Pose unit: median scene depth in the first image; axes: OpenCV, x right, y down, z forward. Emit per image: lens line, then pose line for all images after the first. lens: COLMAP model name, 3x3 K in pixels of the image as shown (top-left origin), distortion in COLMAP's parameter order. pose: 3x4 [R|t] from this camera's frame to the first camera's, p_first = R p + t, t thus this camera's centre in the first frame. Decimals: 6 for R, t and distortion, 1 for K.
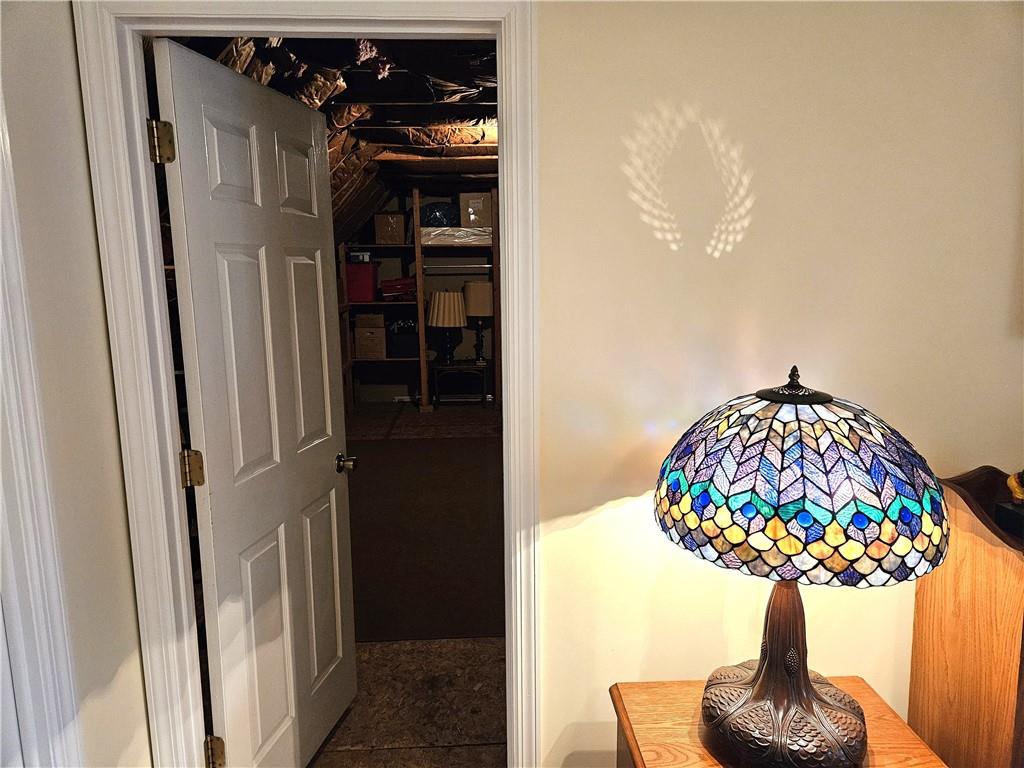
lens RADIAL K [[682.9, 0, 507.4], [0, 682.9, 389.3], [0, 0, 1]] dist [0.084353, -0.075076]
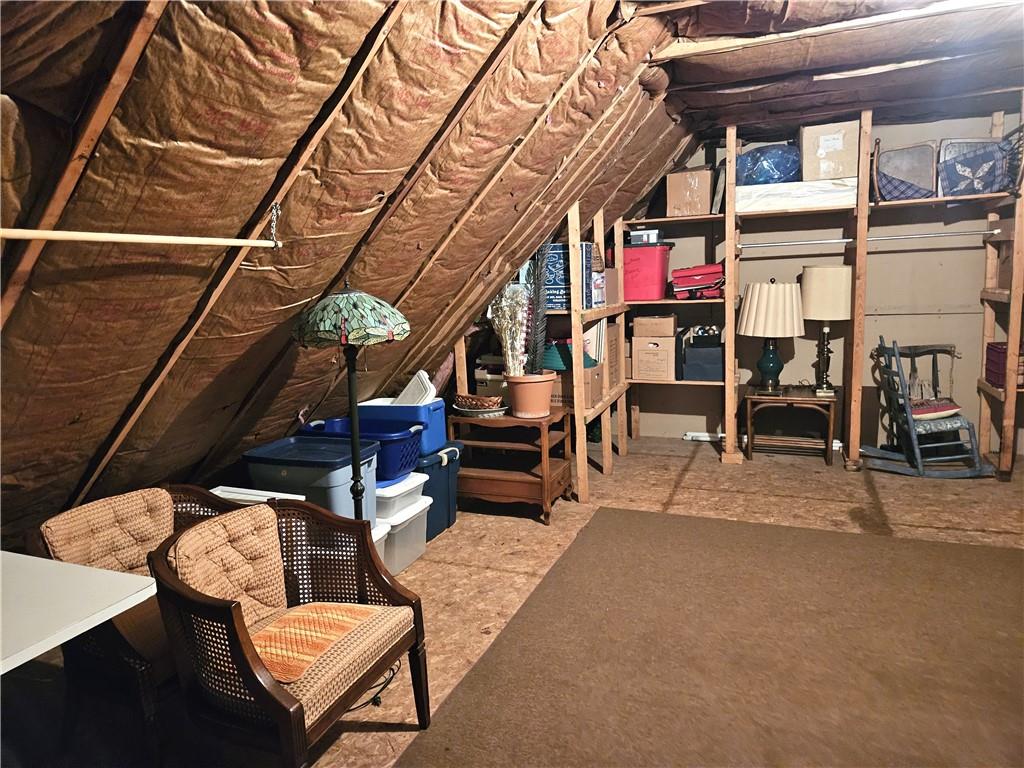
lens RADIAL K [[720.7, 0, 512.0], [0, 720.7, 379.5], [0, 0, 1]] dist [0.103544, -0.097987]
pose [[0.912454, 0.037808, -0.407430, -0.028337], [-0.042828, 0.999077, -0.003205, -0.037603], [0.406933, 0.020374, 0.913231, 0.263183]]
